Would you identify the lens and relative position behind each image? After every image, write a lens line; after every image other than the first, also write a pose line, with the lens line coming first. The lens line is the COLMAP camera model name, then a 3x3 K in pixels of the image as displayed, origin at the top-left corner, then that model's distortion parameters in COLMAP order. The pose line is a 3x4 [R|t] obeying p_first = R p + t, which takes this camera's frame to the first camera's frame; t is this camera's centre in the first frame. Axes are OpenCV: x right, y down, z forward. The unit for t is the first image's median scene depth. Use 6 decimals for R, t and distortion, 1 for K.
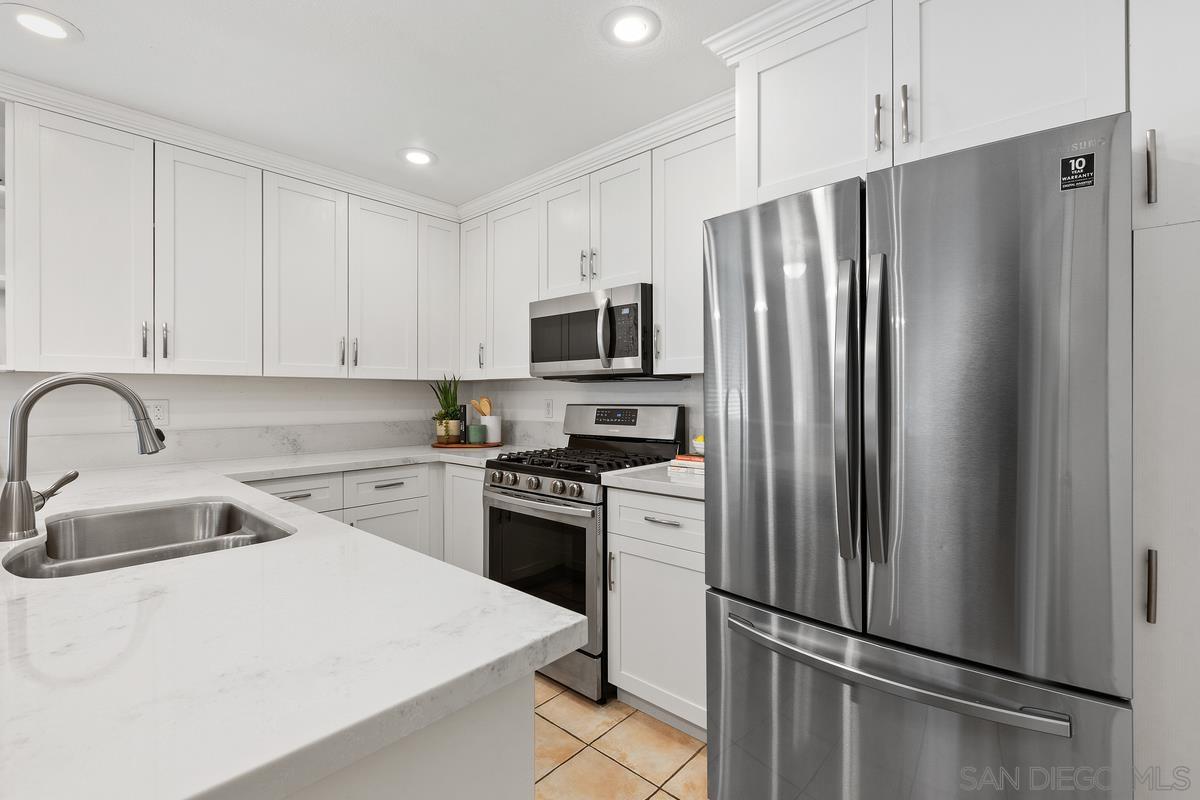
lens RADIAL K [[531.3, 0, 601.6], [0, 531.3, 395.7], [0, 0, 1]] dist [-0.001262, -0.000175]
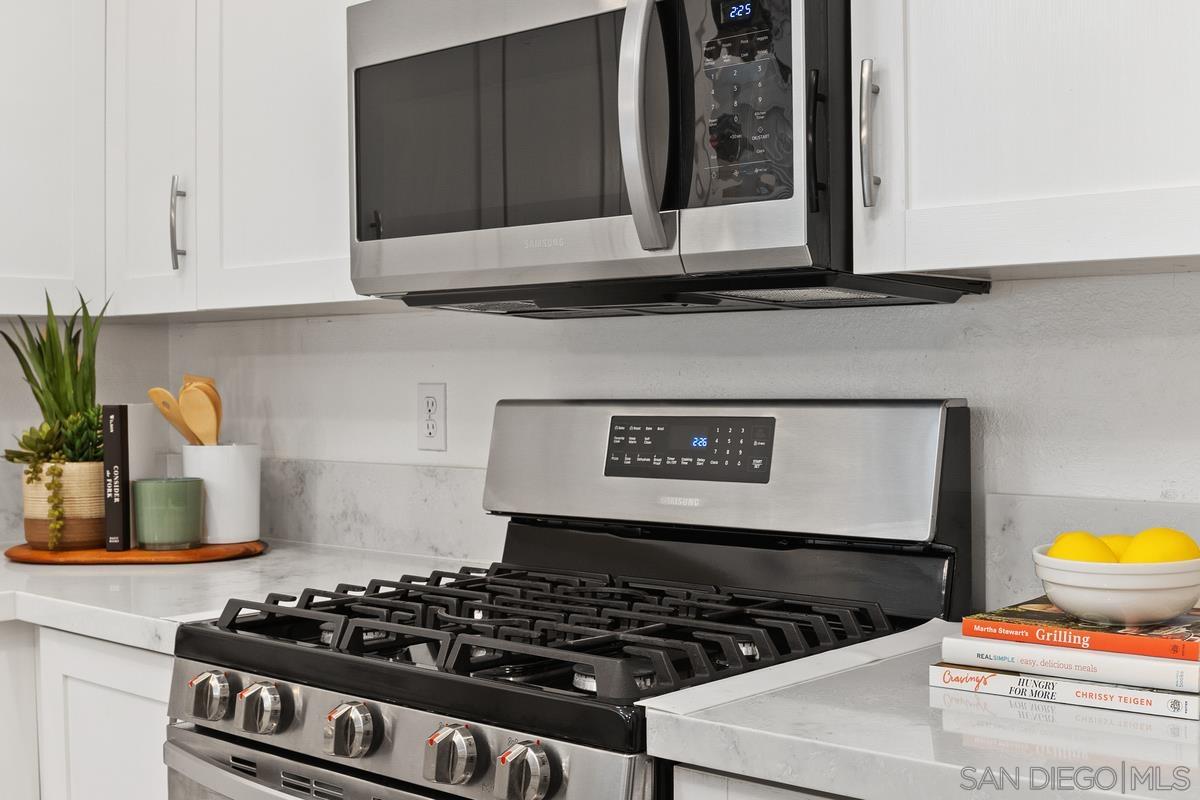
lens RADIAL K [[1500.0, 0, 600.0], [0, 1500.0, 400.0], [0, 0, 1]] dist [0.000037, -0.017370]
pose [[0.999972, -0.007211, -0.001966, -0.014634], [0.007244, 0.999830, 0.016965, 0.003986], [0.001844, -0.016979, 0.999854, 0.288206]]
